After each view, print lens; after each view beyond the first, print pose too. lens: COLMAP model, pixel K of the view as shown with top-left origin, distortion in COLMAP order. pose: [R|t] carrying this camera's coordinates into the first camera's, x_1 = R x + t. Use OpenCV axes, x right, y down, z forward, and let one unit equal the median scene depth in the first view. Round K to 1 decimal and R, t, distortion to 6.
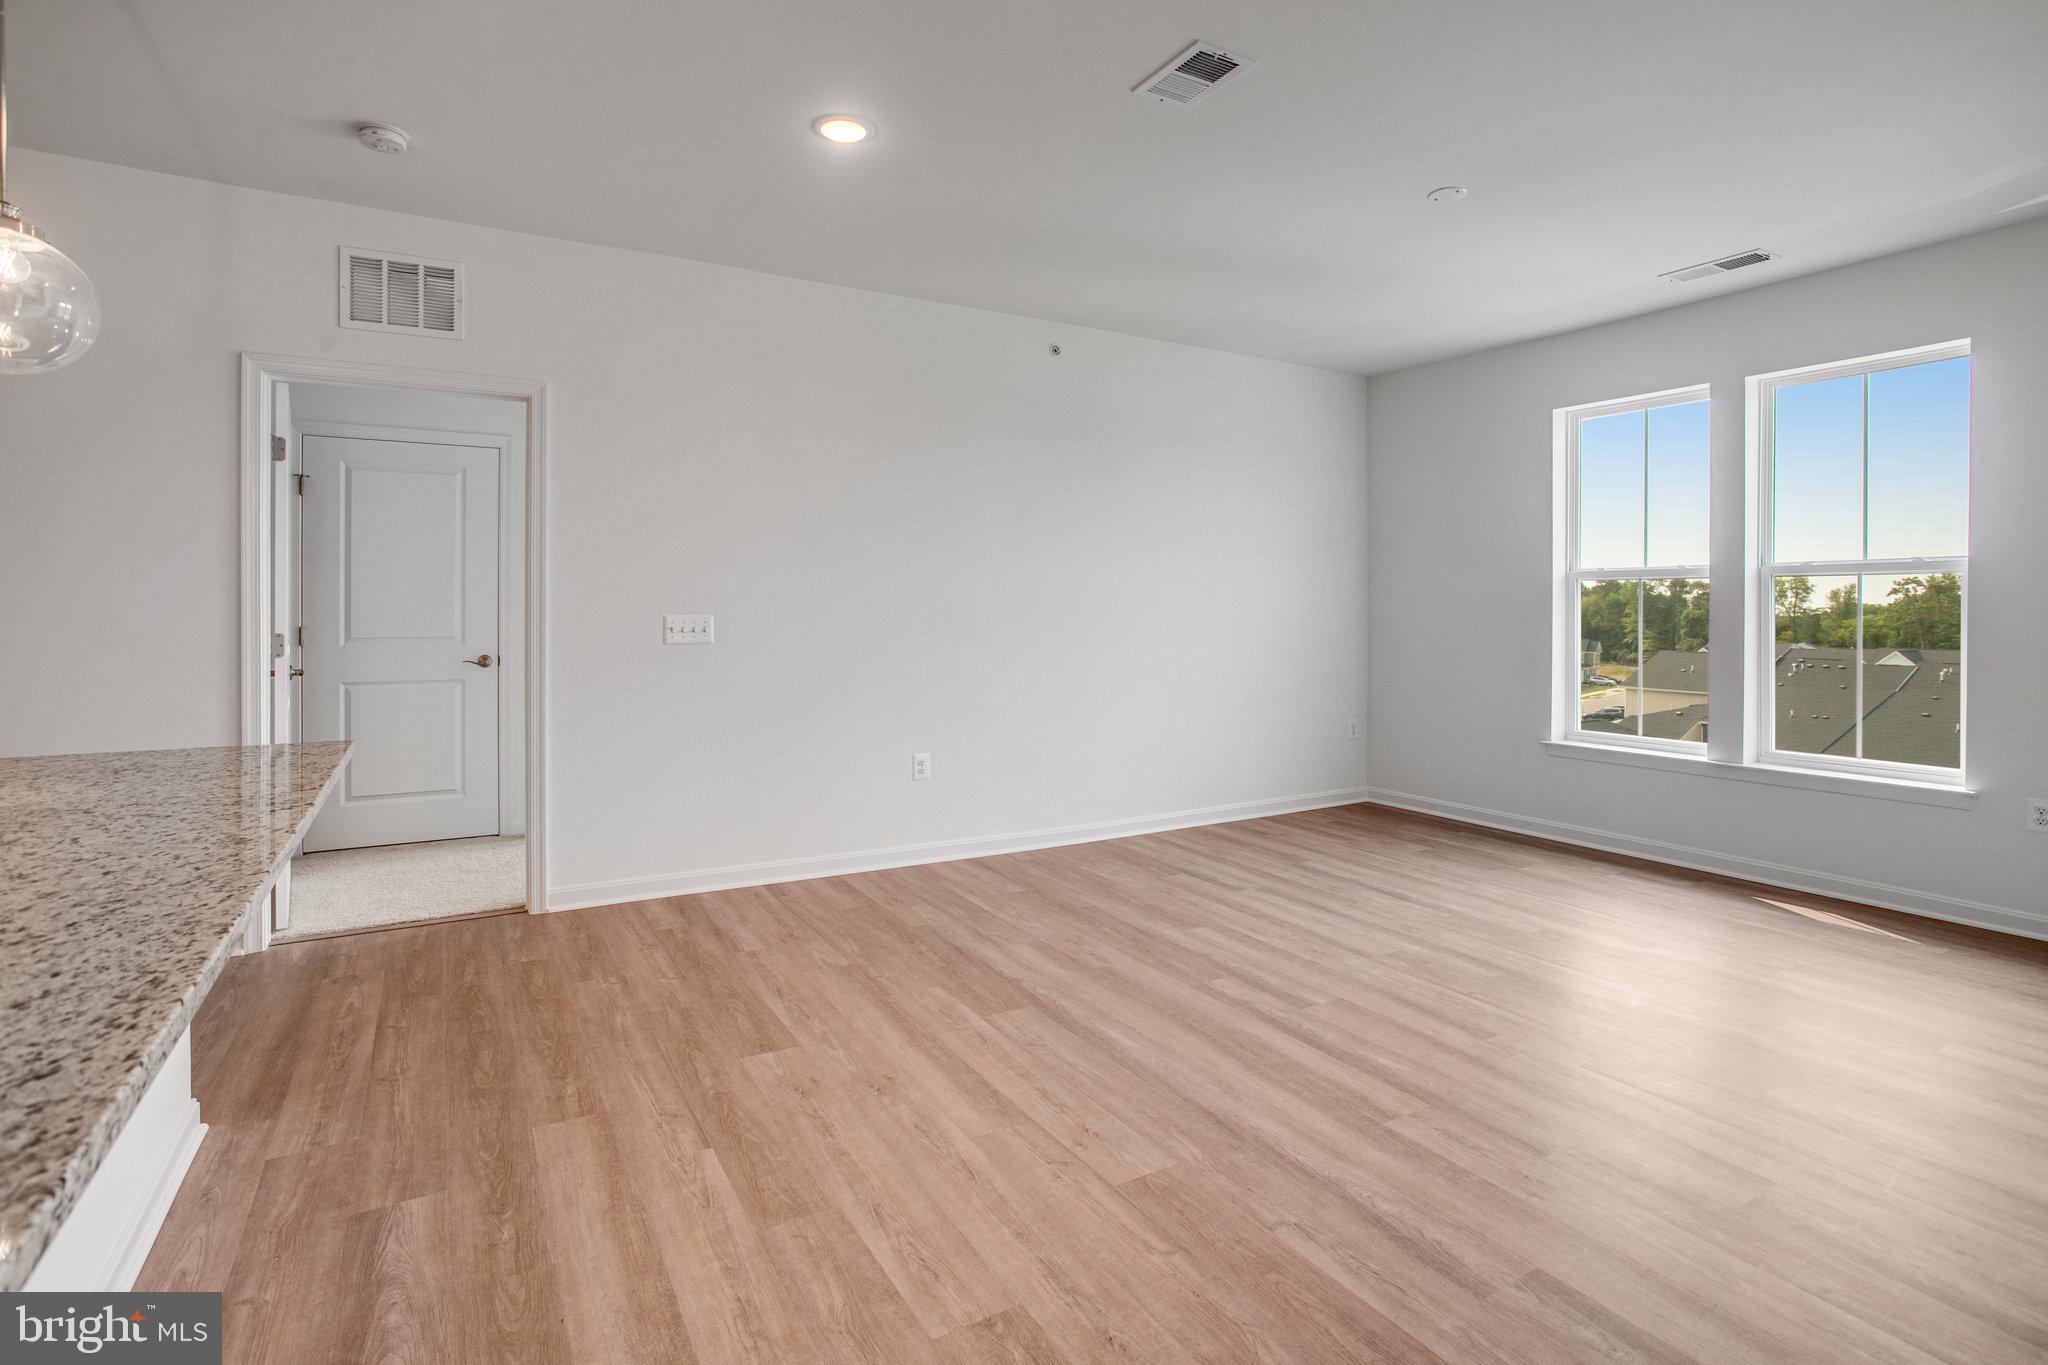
lens RADIAL K [[1008.8, 0, 1081.9], [0, 1008.8, 613.5], [0, 0, 1]] dist [-0.052240, 0.019900]
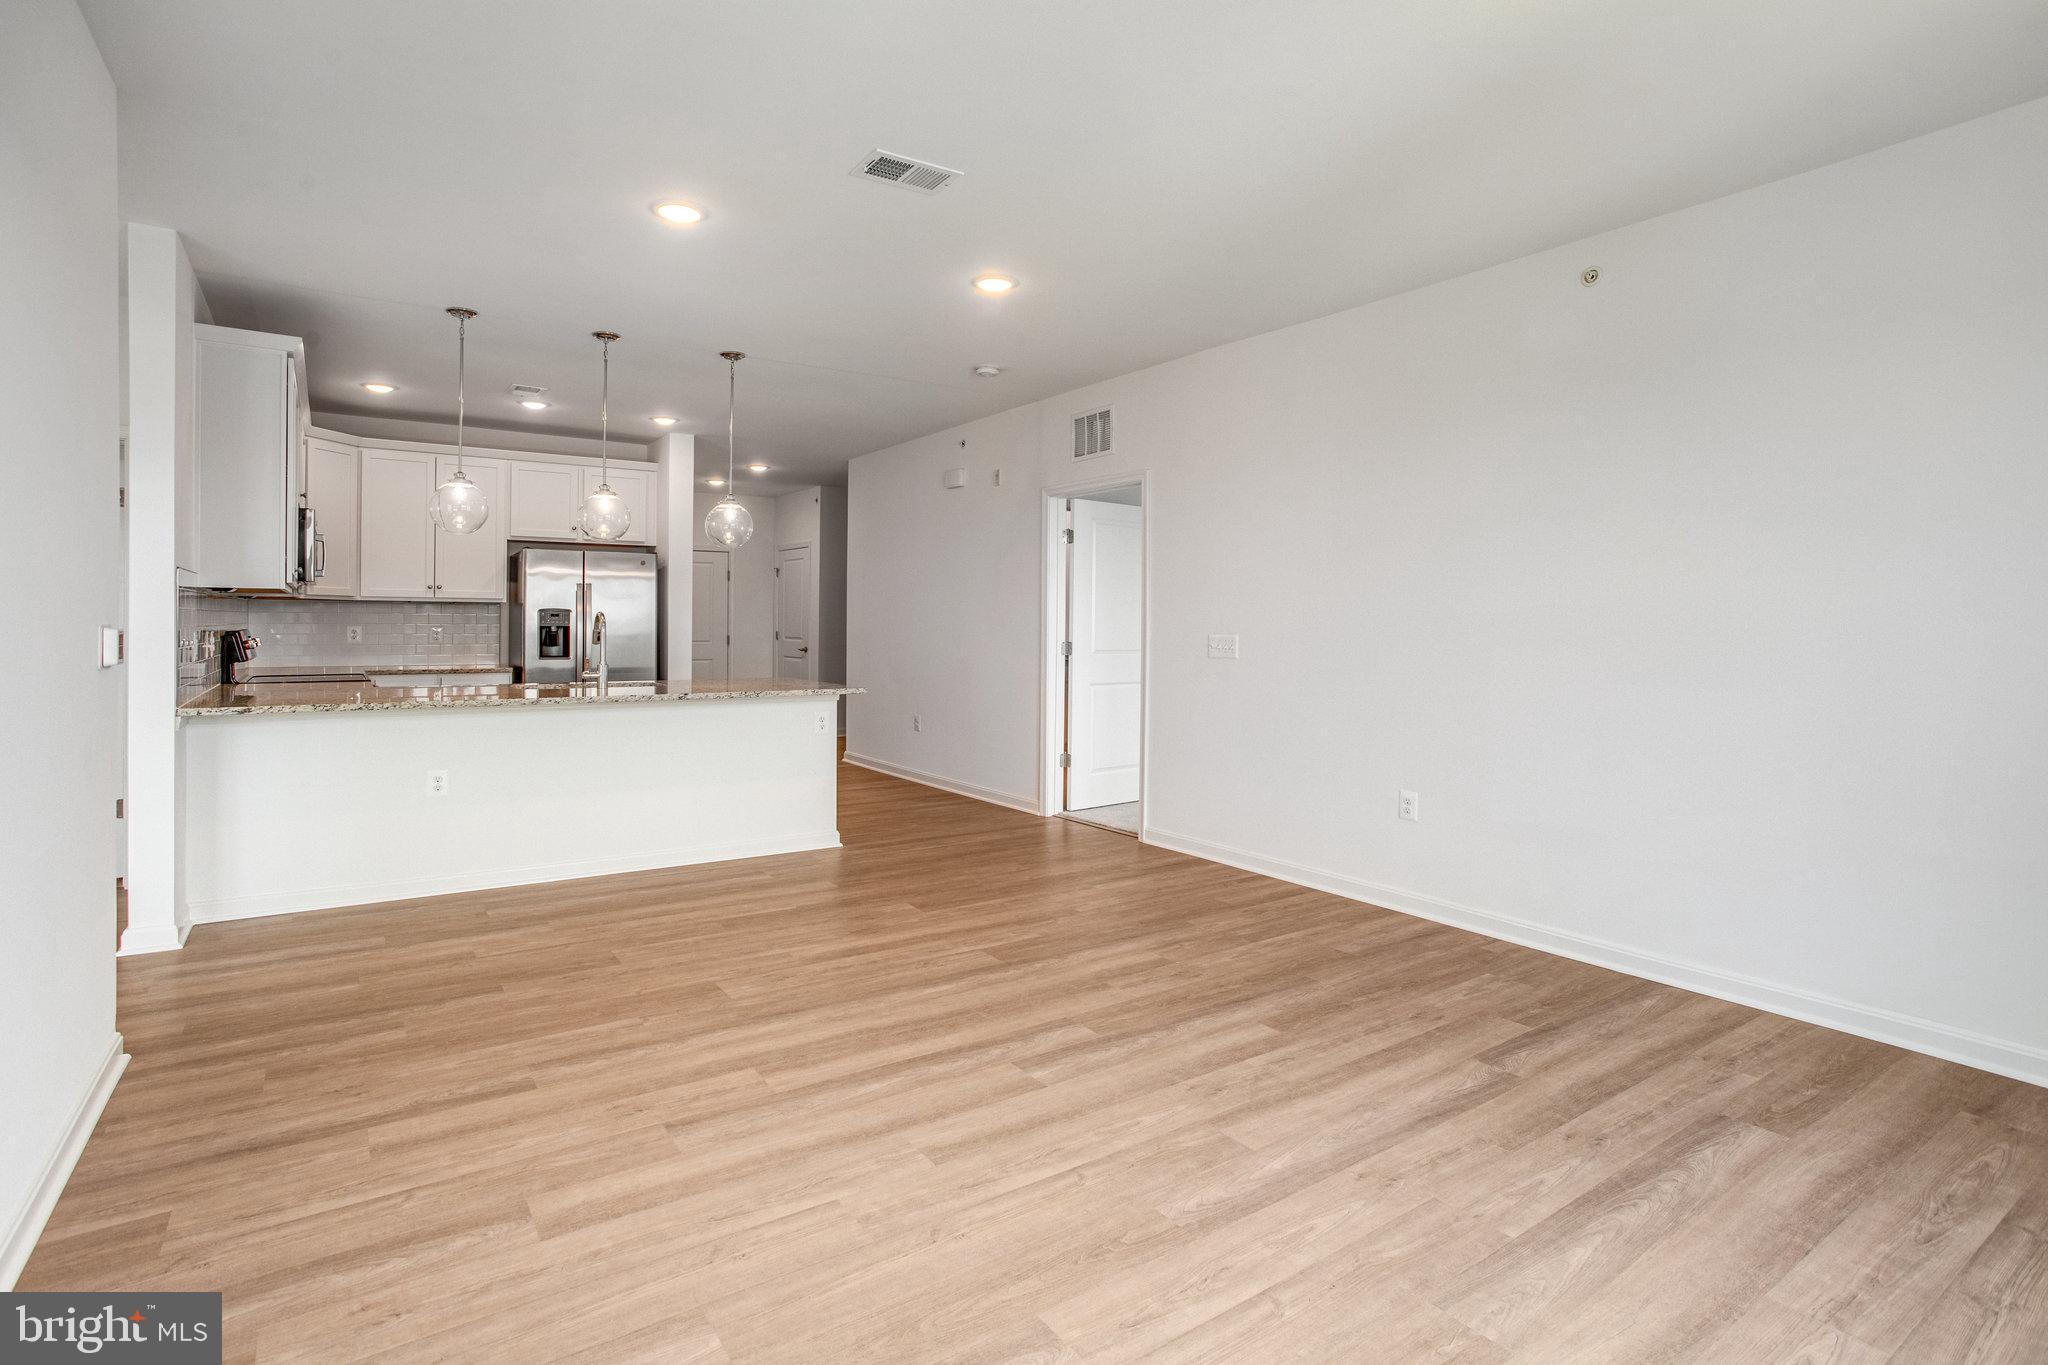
lens RADIAL K [[1003.8, 0, 998.2], [0, 1003.8, 616.0], [0, 0, 1]] dist [-0.021004, -0.000284]
pose [[0.032725, -0.012127, -0.999391, 1.145812], [-0.010640, 0.999865, -0.012481, -0.001638], [0.999408, 0.011042, 0.032591, 0.958863]]
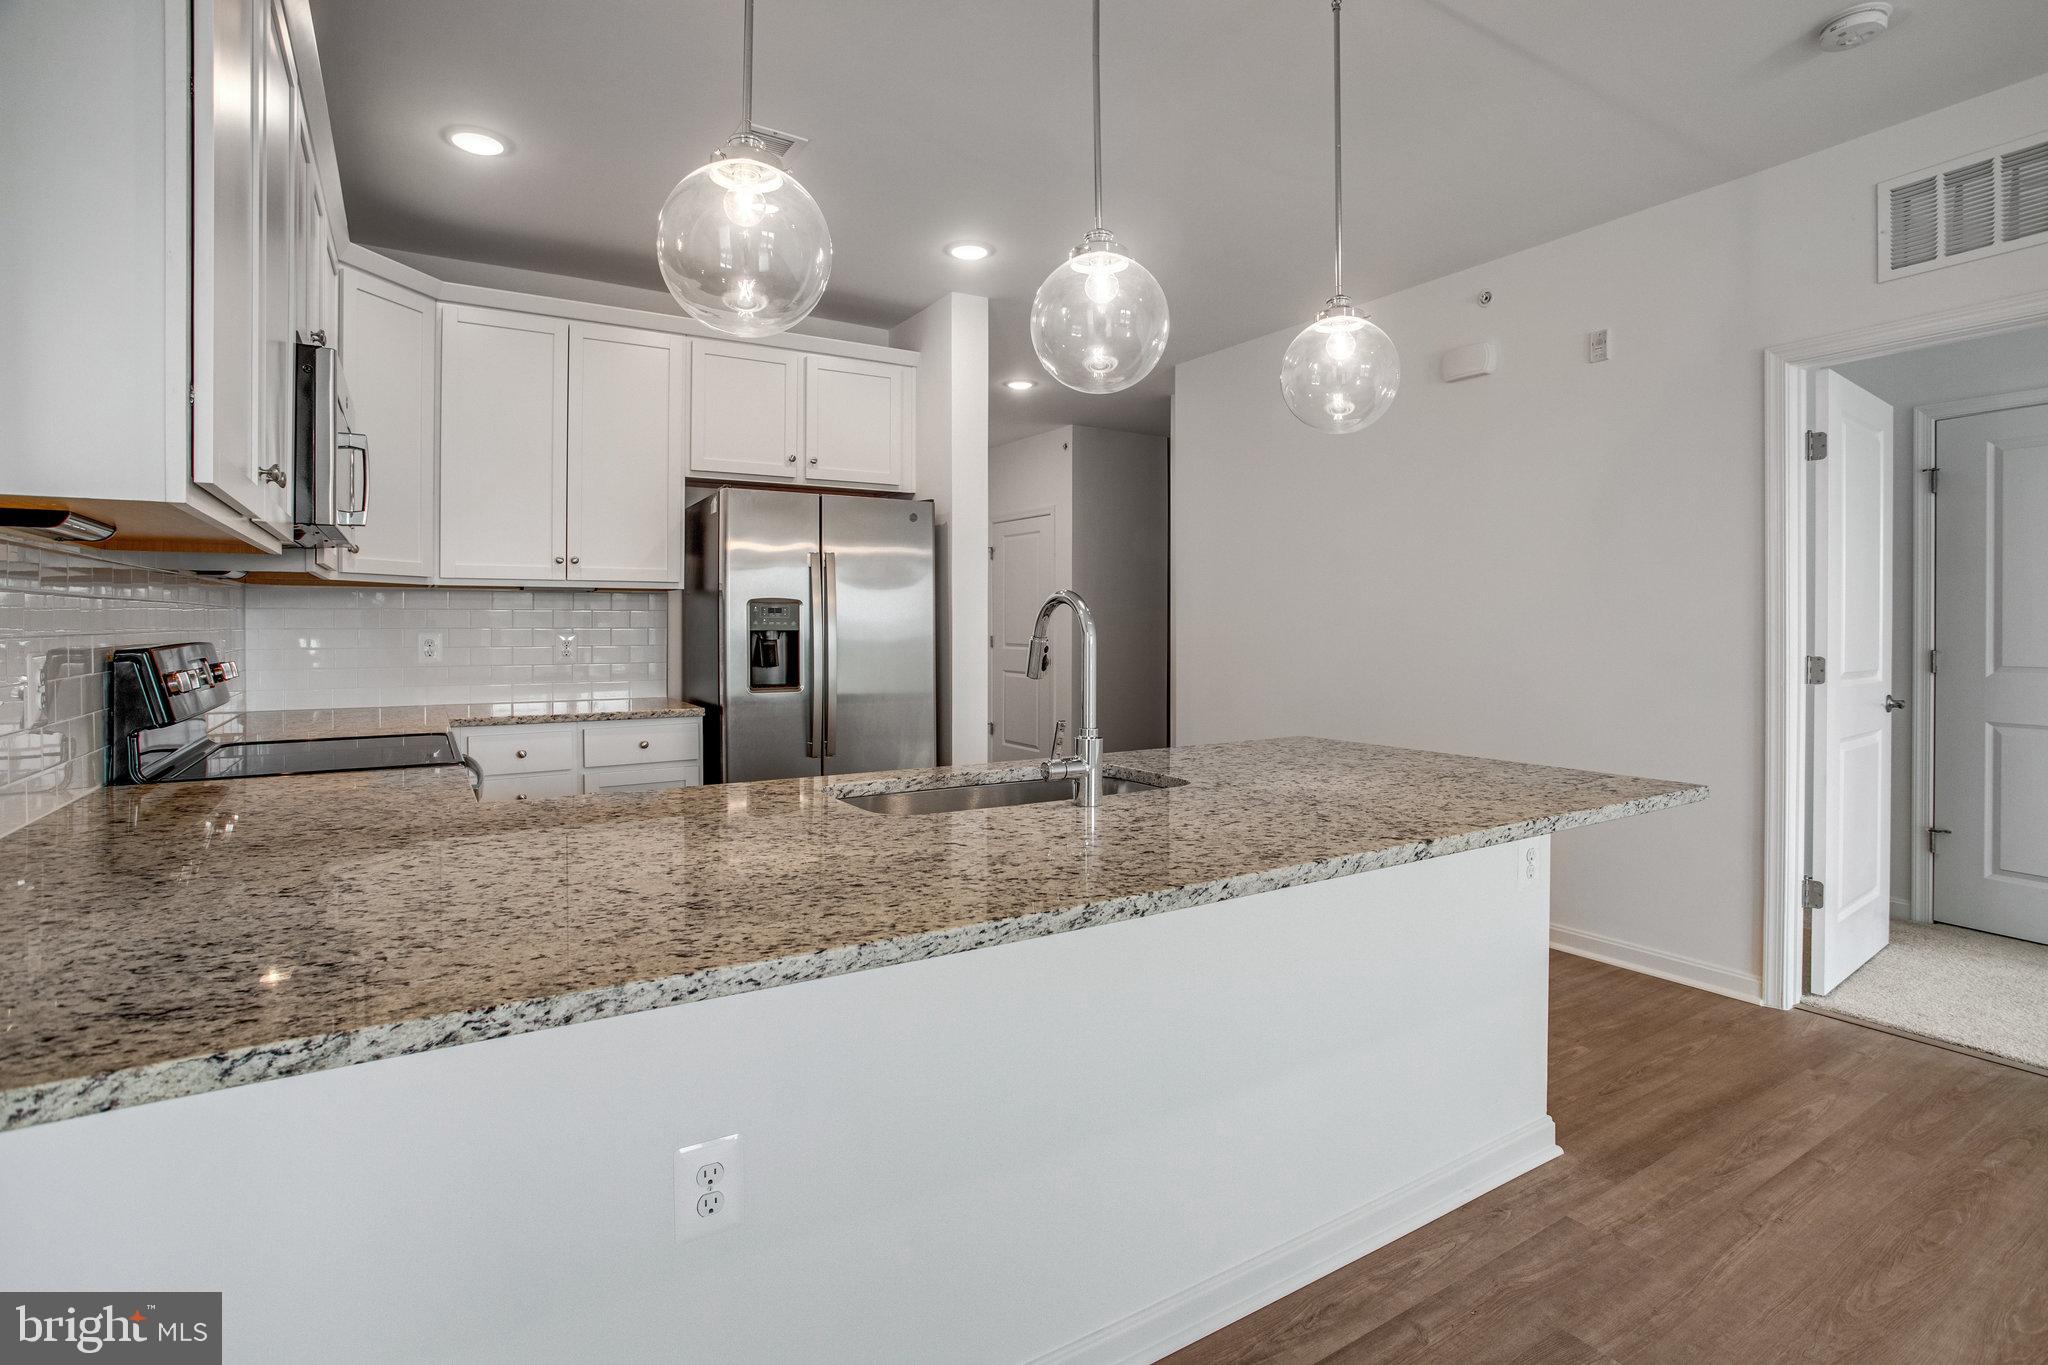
lens RADIAL K [[983.7, 0, 964.0], [0, 983.7, 624.5], [0, 0, 1]] dist [-0.052603, 0.017670]
pose [[-0.041398, -0.003004, -0.999138, 0.073971], [-0.005974, 0.999978, -0.002759, -0.001661], [0.999125, 0.005855, -0.041415, 0.319300]]
